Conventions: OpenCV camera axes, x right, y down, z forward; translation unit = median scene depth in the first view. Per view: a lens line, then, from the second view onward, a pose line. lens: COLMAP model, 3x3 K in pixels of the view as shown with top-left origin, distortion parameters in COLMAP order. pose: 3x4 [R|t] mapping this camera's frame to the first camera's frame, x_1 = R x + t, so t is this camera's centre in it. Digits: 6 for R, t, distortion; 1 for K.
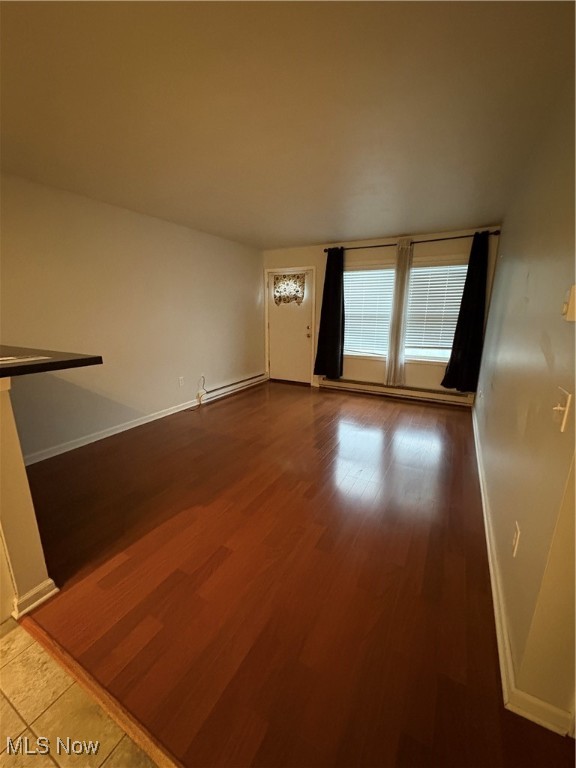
lens RADIAL K [[306.7, 0, 288.0], [0, 306.7, 384.0], [0, 0, 1]] dist [0.000774, 0.000079]
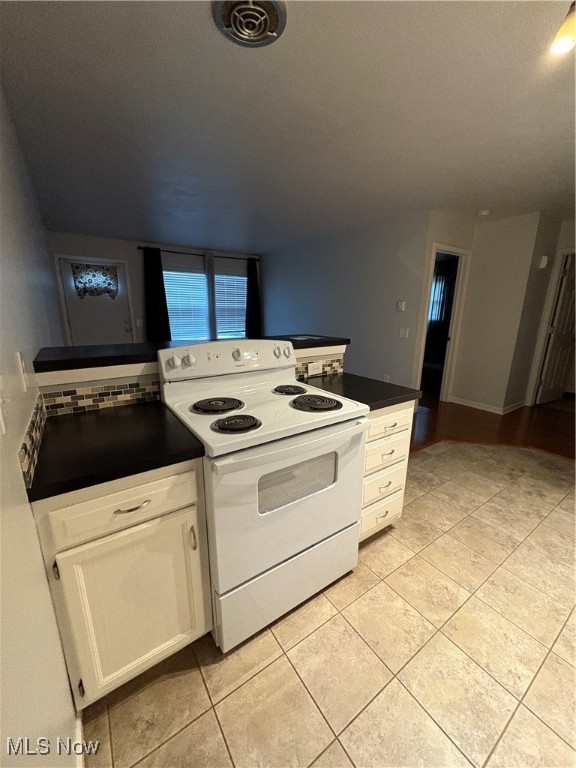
lens RADIAL K [[306.7, 0, 288.0], [0, 306.7, 384.0], [0, 0, 1]] dist [0.000774, 0.000079]
pose [[0.444794, -0.210437, 0.870560, -0.624879], [0.202432, 0.970473, 0.131161, -0.013004], [-0.872456, 0.117890, 0.474259, 0.098408]]
